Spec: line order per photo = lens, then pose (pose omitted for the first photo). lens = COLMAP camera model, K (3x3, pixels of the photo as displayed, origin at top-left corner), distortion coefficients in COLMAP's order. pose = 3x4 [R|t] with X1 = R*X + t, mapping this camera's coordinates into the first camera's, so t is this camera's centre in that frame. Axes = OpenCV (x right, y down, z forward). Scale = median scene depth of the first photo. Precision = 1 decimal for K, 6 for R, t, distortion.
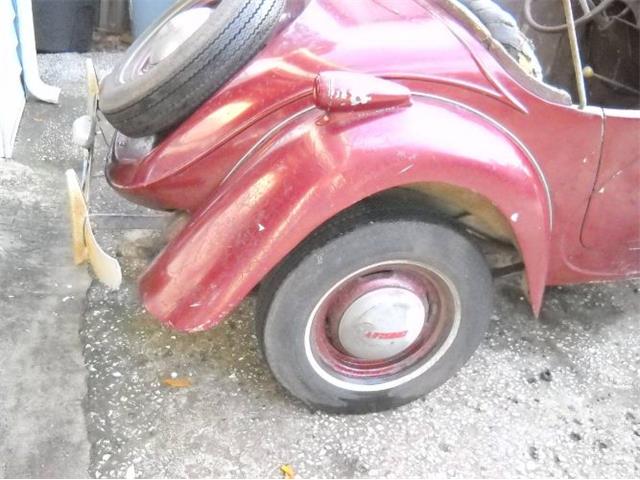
lens RADIAL K [[726.1, 0, 324.0], [0, 726.1, 237.7], [0, 0, 1]] dist [-0.185088, 0.000000]
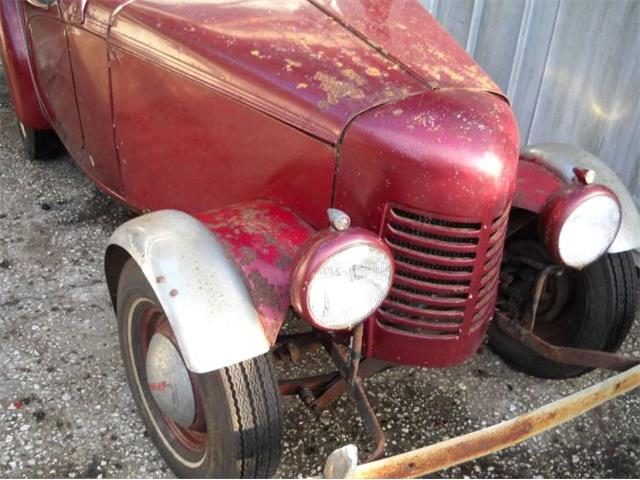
lens RADIAL K [[726.1, 0, 308.5], [0, 726.1, 234.7], [0, 0, 1]] dist [-0.185088, 0.000000]
pose [[0.241908, 0.448651, -0.860344, 1.888987], [-0.531284, 0.803197, 0.269466, -0.437850], [0.811922, 0.391901, 0.432661, 0.953102]]
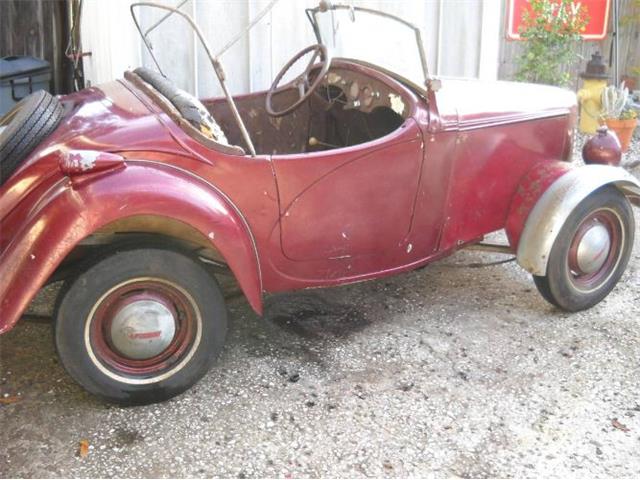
lens RADIAL K [[726.1, 0, 317.1], [0, 726.1, 244.9], [0, 0, 1]] dist [-0.185088, 0.000000]
pose [[0.986271, -0.116234, 0.117297, 0.263337], [0.133797, 0.978800, -0.155078, 0.215302], [-0.096785, 0.168643, 0.980914, -0.397157]]
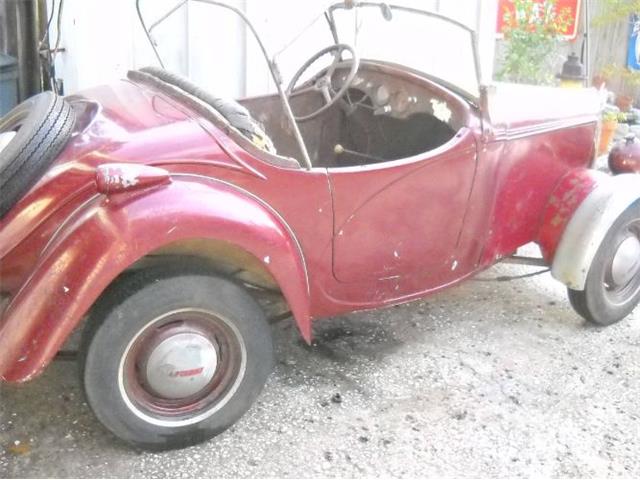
lens RADIAL K [[726.1, 0, 319.6], [0, 726.1, 244.6], [0, 0, 1]] dist [-0.185088, 0.000000]
pose [[0.969344, -0.127212, 0.210214, 0.075892], [0.158104, 0.977828, -0.137317, 0.121244], [-0.188085, 0.166343, 0.967964, -0.244307]]
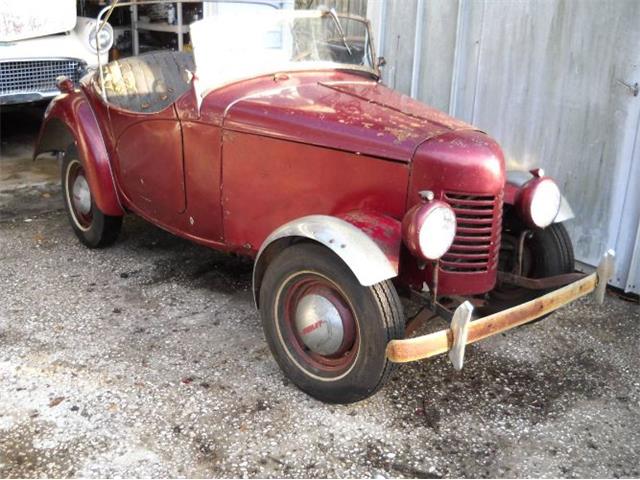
lens RADIAL K [[726.1, 0, 315.6], [0, 726.1, 240.0], [0, 0, 1]] dist [-0.185088, 0.000000]
pose [[0.443092, 0.244343, -0.862535, 2.333802], [-0.452524, 0.891526, 0.020090, -0.128930], [0.773881, 0.381416, 0.505599, 0.489359]]
